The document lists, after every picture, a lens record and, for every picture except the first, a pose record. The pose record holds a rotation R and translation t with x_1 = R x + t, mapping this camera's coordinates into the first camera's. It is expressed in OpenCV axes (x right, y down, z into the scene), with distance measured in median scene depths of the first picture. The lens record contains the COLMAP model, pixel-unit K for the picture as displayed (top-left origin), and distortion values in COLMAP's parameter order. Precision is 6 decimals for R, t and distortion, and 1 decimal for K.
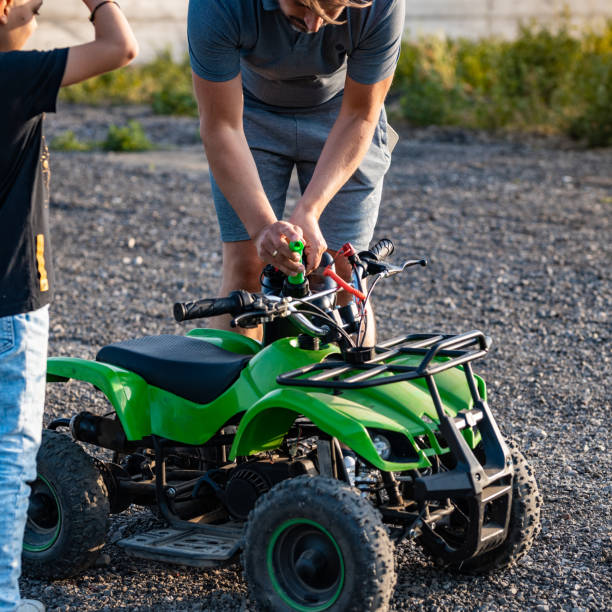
lens RADIAL K [[1965.8, 0, 306.0], [0, 1965.8, 306.0], [0, 0, 1]] dist [-0.028948, -0.233939]
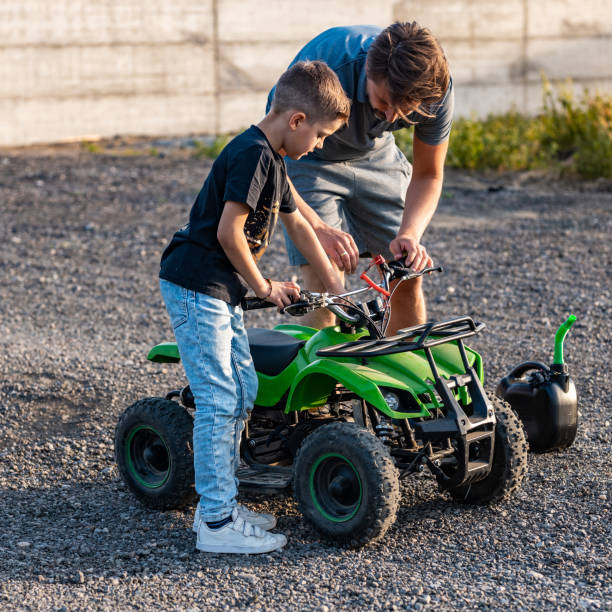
lens RADIAL K [[1965.8, 0, 306.0], [0, 1965.8, 306.0], [0, 0, 1]] dist [-0.028948, -0.233939]
pose [[0.991303, -0.013753, -0.130876, 0.147893], [0.009474, 0.999402, -0.033262, 0.047262], [0.131255, 0.031733, 0.990841, -0.334538]]
